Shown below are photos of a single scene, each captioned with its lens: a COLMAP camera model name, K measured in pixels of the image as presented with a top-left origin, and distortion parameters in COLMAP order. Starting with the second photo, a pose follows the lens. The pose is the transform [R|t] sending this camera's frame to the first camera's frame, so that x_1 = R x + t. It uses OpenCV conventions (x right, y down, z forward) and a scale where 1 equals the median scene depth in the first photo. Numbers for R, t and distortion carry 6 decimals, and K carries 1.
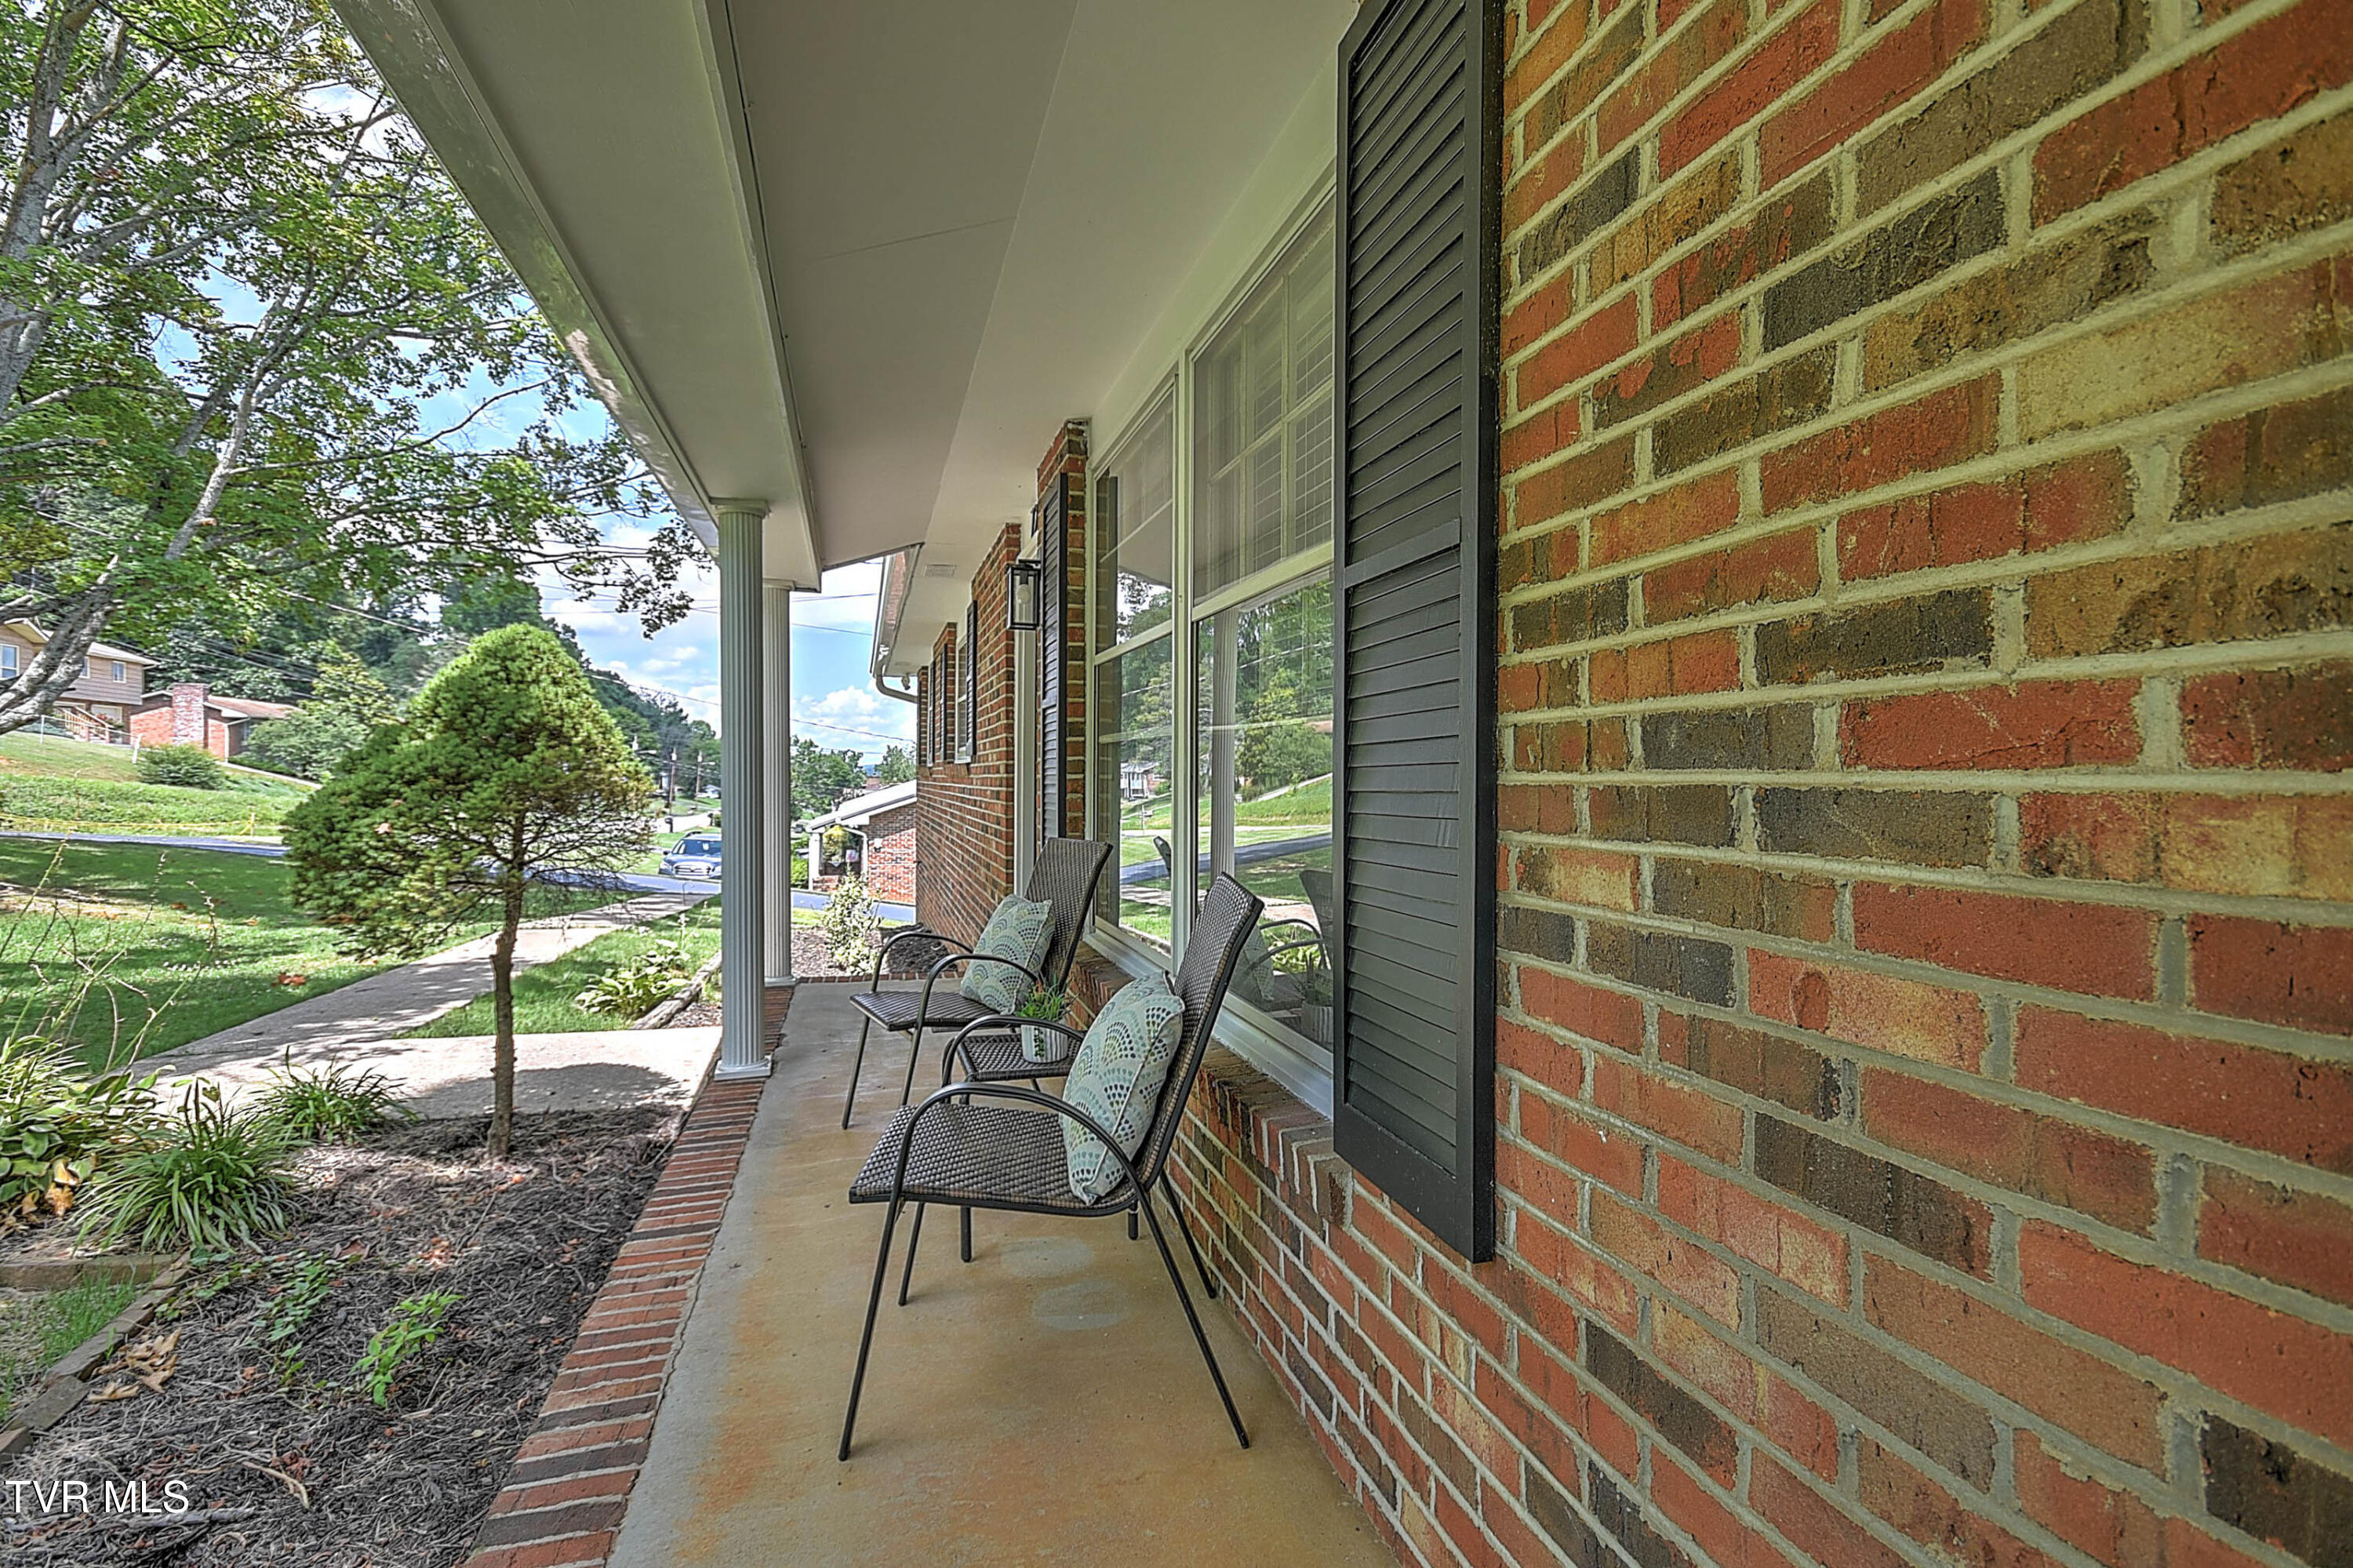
lens RADIAL K [[1078.3, 0, 1173.9], [0, 1078.3, 787.4], [0, 0, 1]] dist [0.002420, 0.000106]
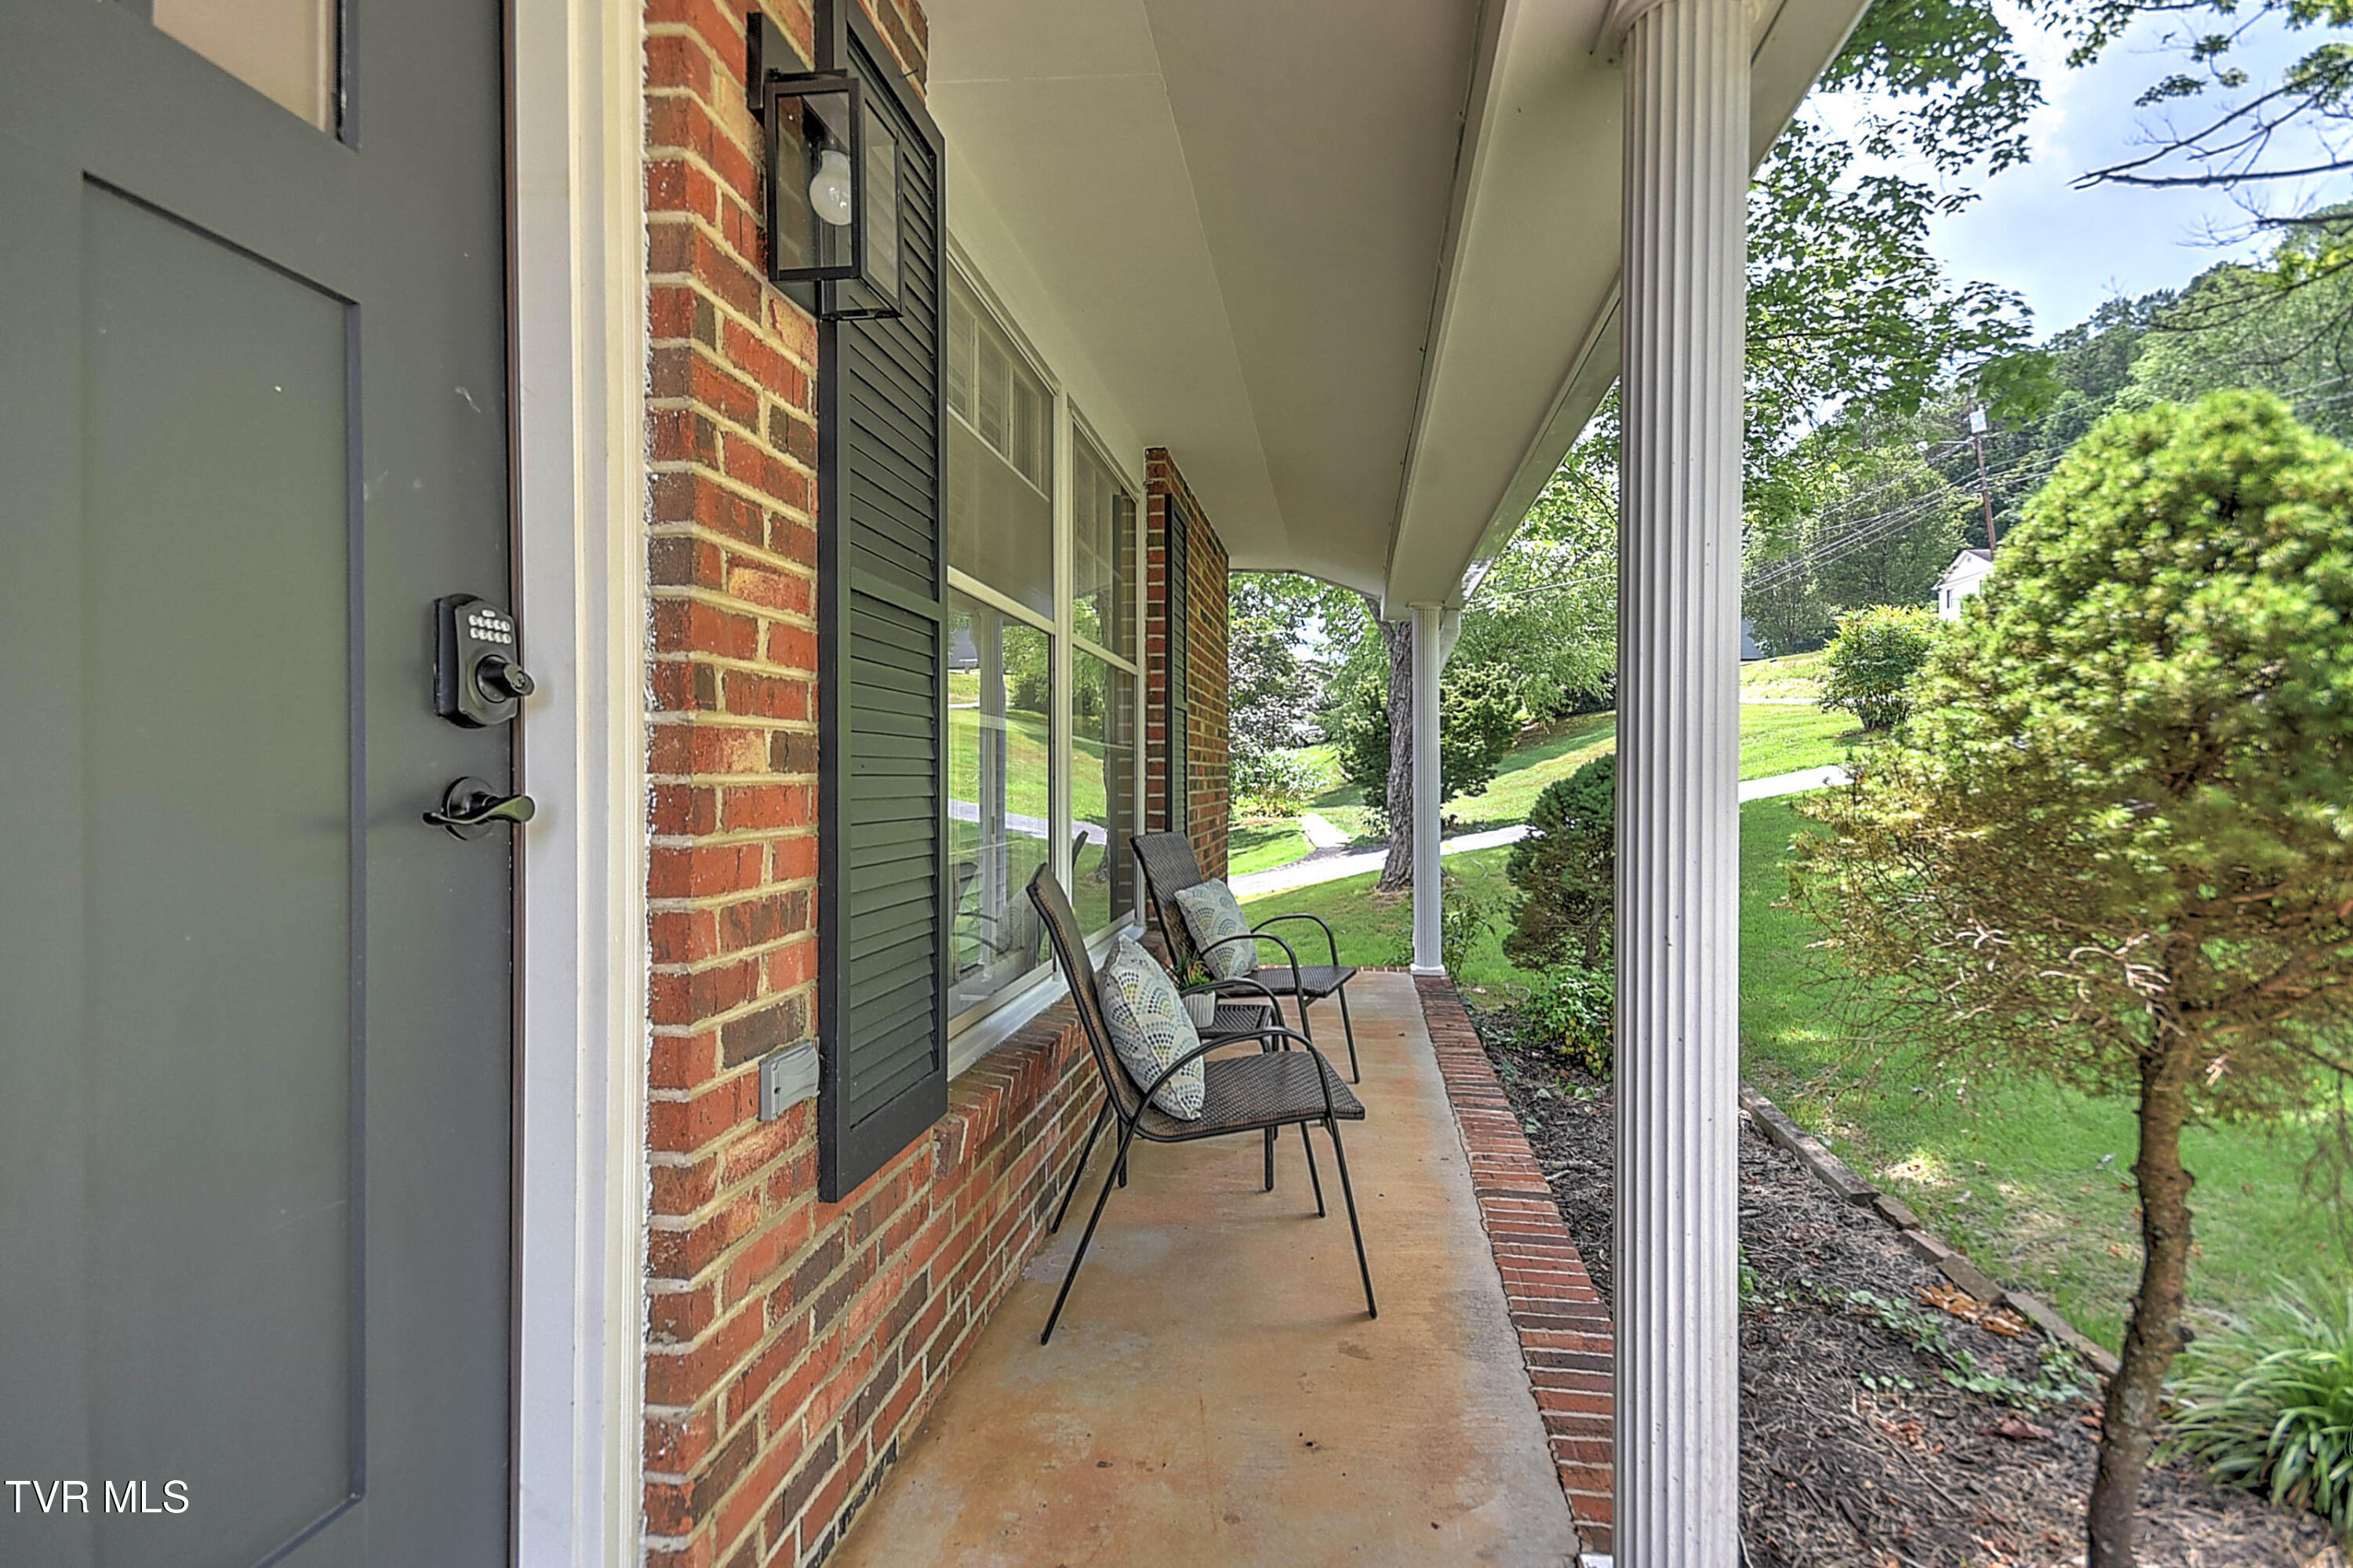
lens RADIAL K [[1017.1, 0, 1187.8], [0, 1017.1, 780.7], [0, 0, 1]] dist [0.004772, 0.000204]
pose [[-0.905971, -0.004275, 0.423318, -1.561551], [0.001696, 0.999904, 0.013726, -0.067611], [-0.423336, 0.013154, -0.905877, 5.418508]]
